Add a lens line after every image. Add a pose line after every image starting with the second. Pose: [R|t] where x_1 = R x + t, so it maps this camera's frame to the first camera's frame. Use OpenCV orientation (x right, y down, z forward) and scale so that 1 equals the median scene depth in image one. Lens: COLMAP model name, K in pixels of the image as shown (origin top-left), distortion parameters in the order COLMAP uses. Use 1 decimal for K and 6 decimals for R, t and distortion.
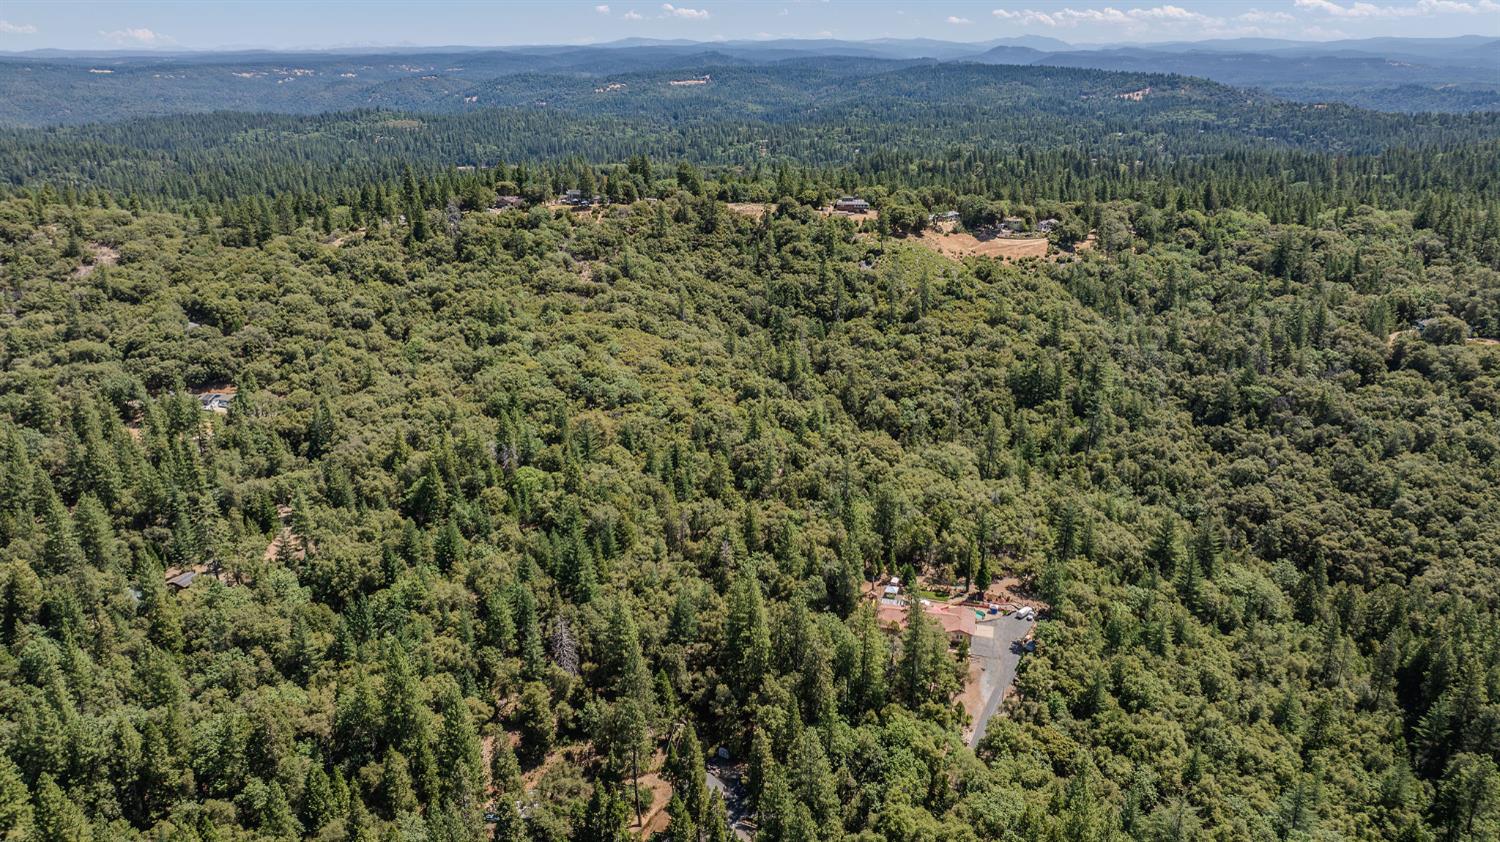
lens RADIAL K [[1081.6, 0, 751.0], [0, 1081.6, 425.6], [0, 0, 1]] dist [-0.025847, 0.000657]
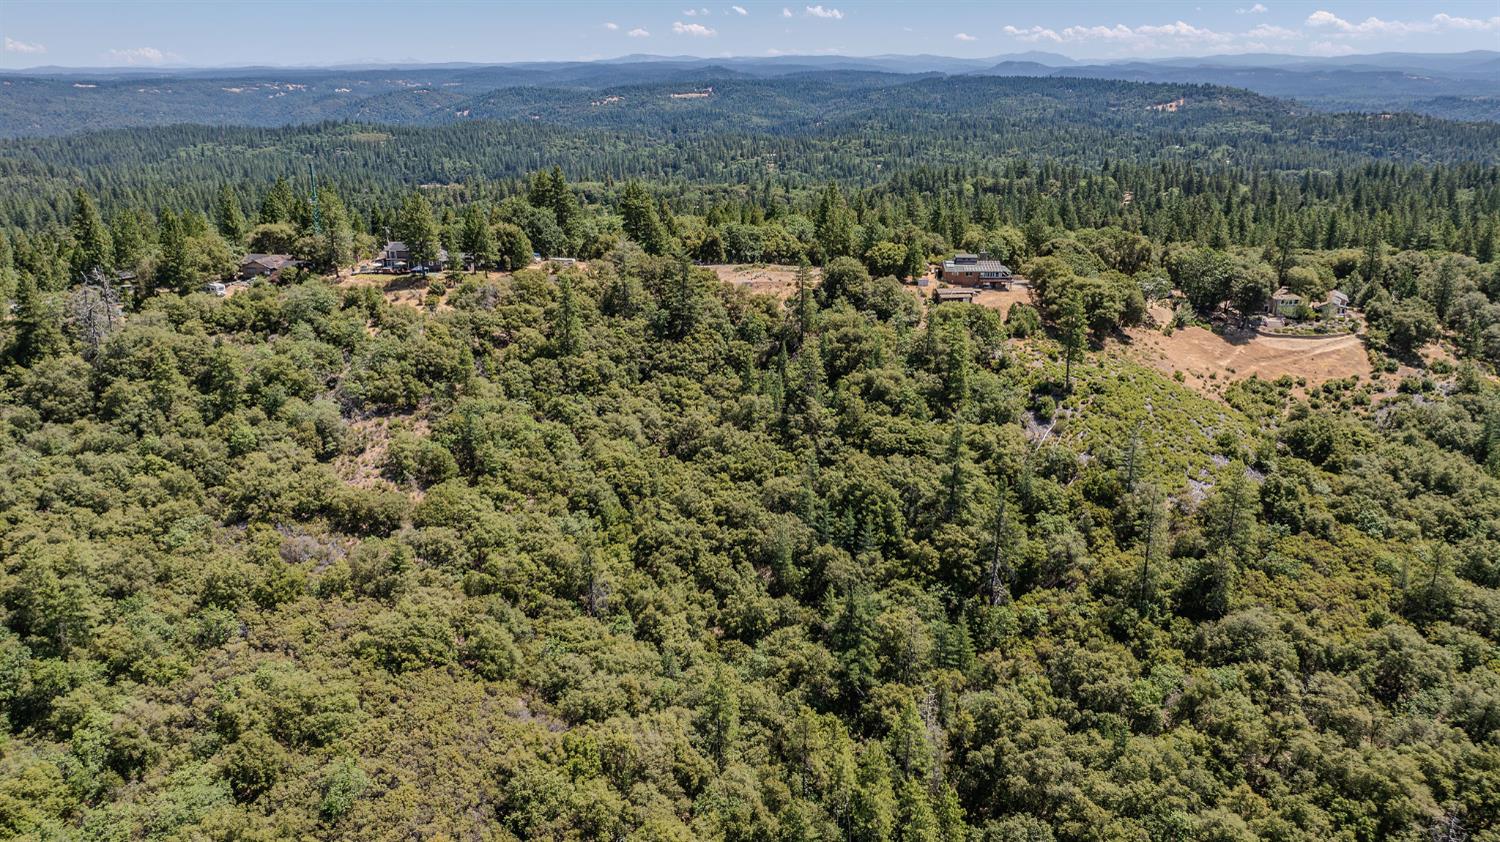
lens RADIAL K [[1081.6, 0, 751.0], [0, 1081.6, 420.7], [0, 0, 1]] dist [-0.025847, 0.000657]
pose [[0.999993, -0.000628, -0.003796, -0.005280], [0.000558, 0.999829, -0.018486, -0.128313], [0.003807, 0.018484, 0.999822, 0.514817]]
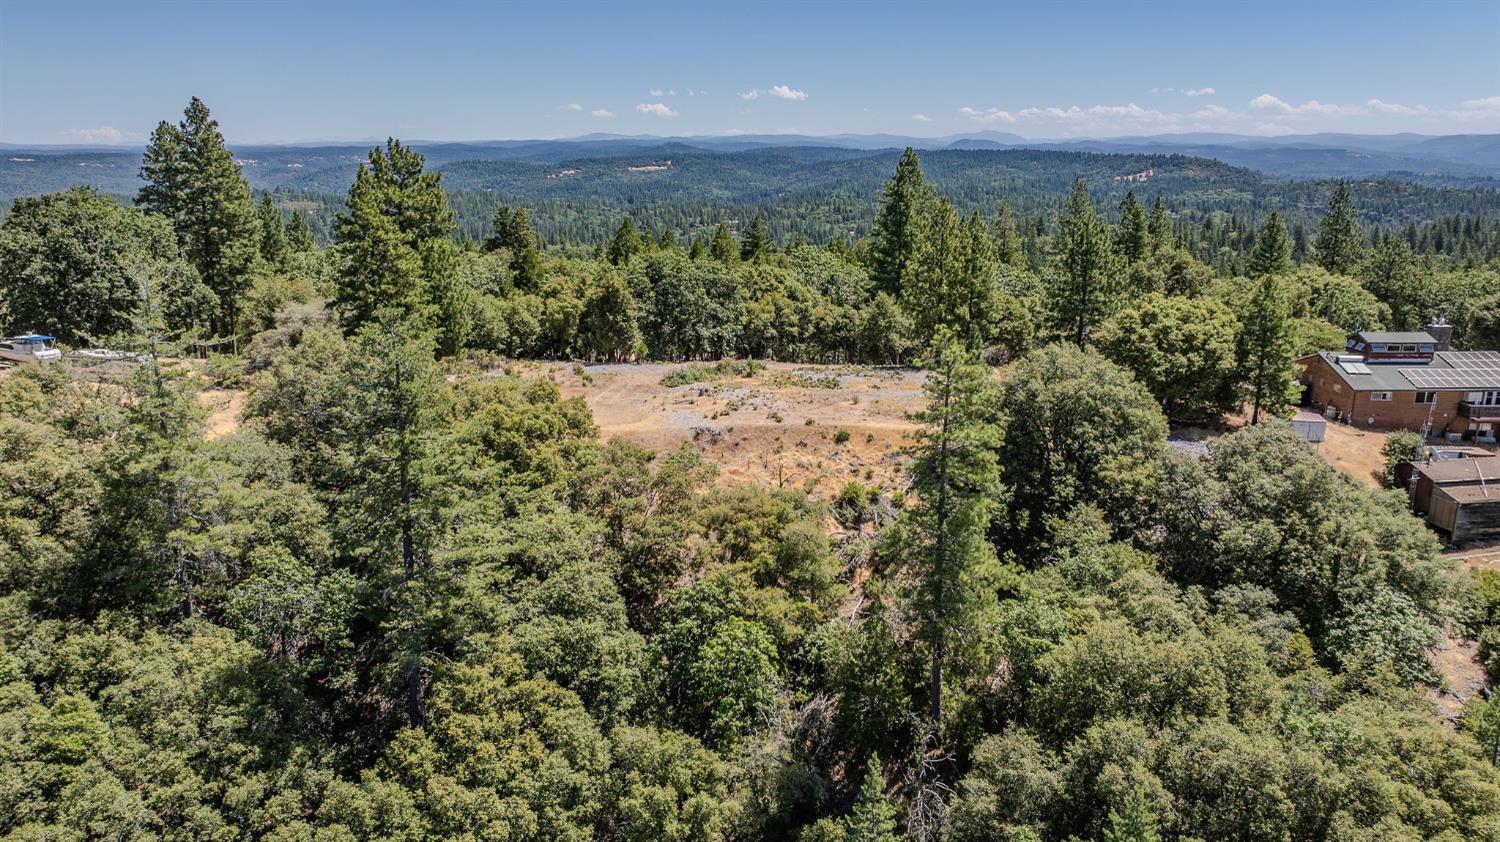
lens RADIAL K [[1081.6, 0, 751.8], [0, 1081.6, 418.2], [0, 0, 1]] dist [-0.025847, 0.000657]
pose [[0.999439, -0.008482, 0.032401, -0.006526], [0.011330, 0.995988, -0.088763, -0.188137], [-0.031518, 0.089080, 0.995526, 0.854963]]
